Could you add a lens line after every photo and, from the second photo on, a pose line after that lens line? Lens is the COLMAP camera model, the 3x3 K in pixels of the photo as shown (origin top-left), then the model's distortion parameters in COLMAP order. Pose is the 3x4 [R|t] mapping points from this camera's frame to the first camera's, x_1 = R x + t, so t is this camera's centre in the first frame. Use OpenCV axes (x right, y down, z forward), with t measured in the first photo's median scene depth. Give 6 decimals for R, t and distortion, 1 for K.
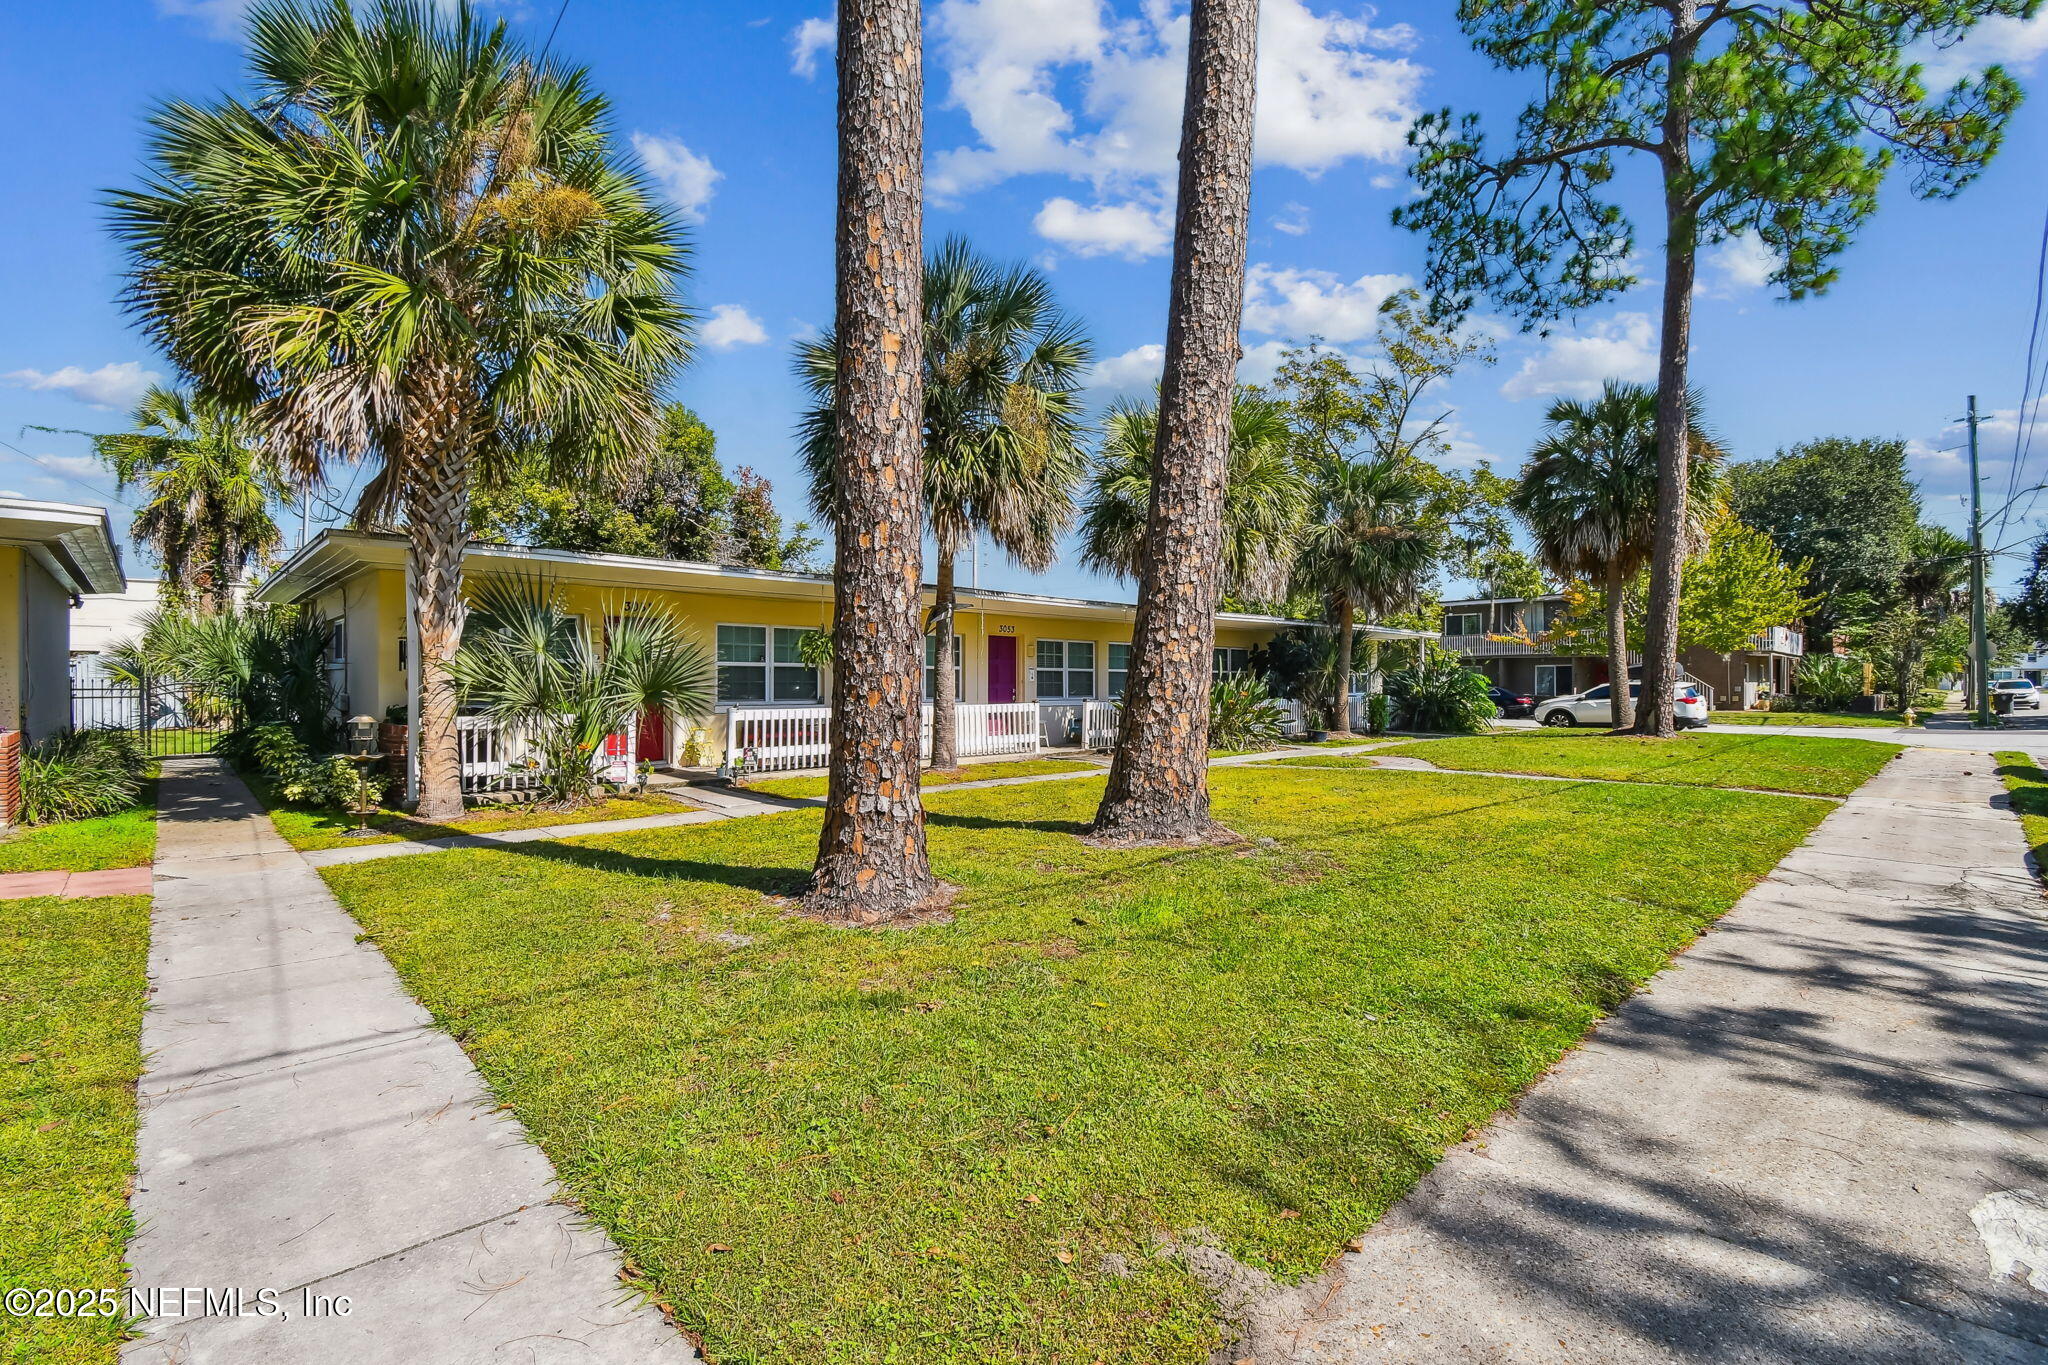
lens RADIAL K [[916.6, 0, 1026.6], [0, 916.6, 683.9], [0, 0, 1]] dist [-0.014546, -0.000693]
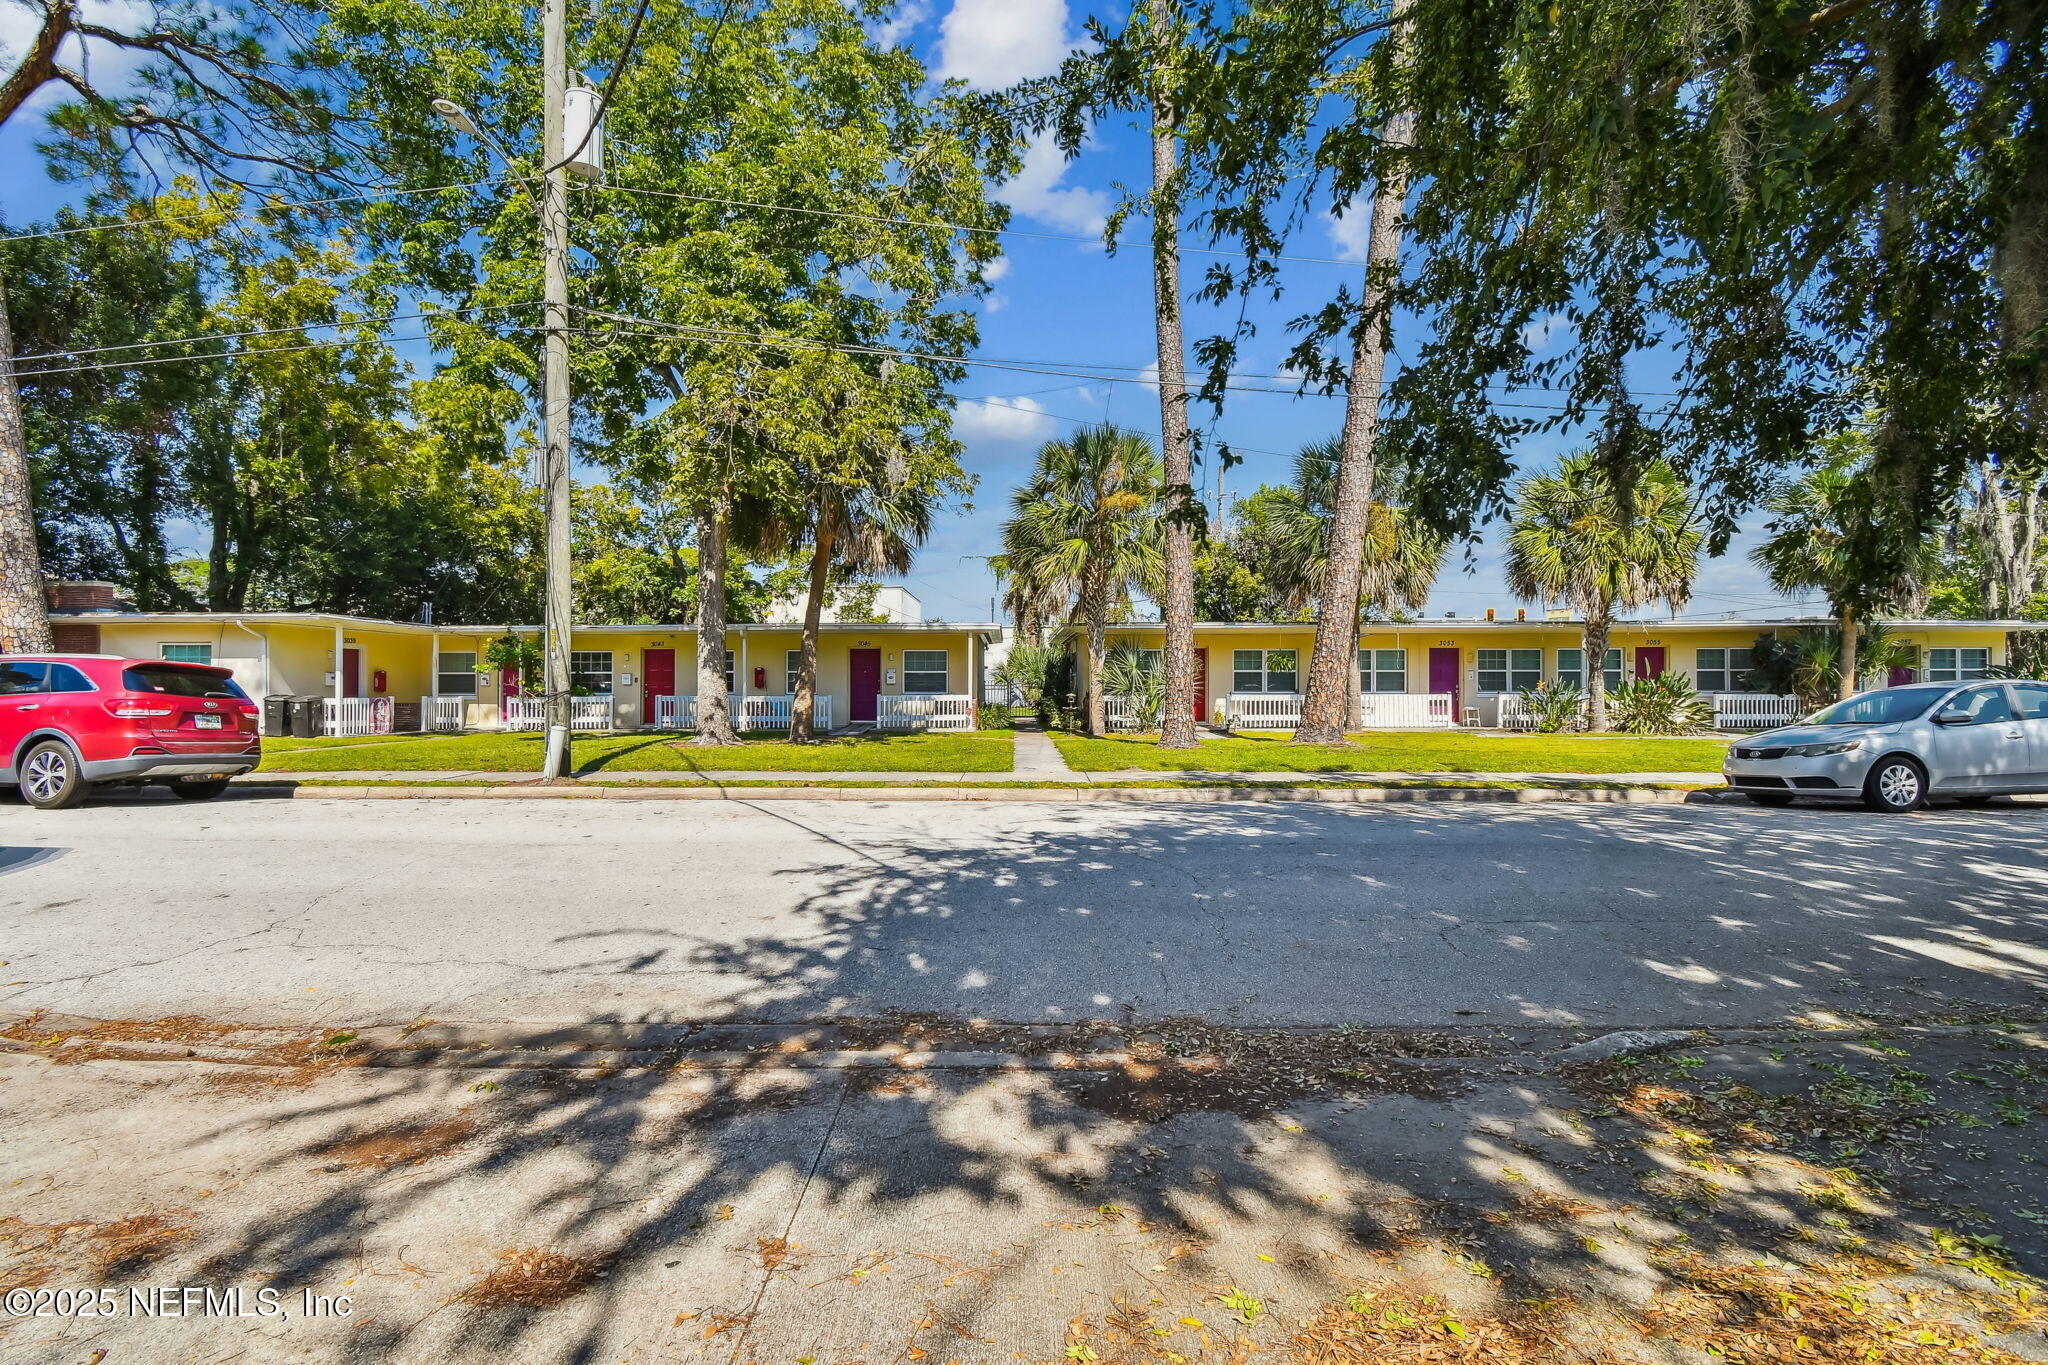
lens RADIAL K [[916.6, 0, 1023.9], [0, 916.6, 682.0], [0, 0, 1]] dist [-0.014546, -0.000693]
pose [[0.731064, -0.004300, -0.682296, 0.548557], [0.002307, 0.999990, -0.003830, 0.005849], [0.682305, 0.001226, 0.731066, -0.583344]]
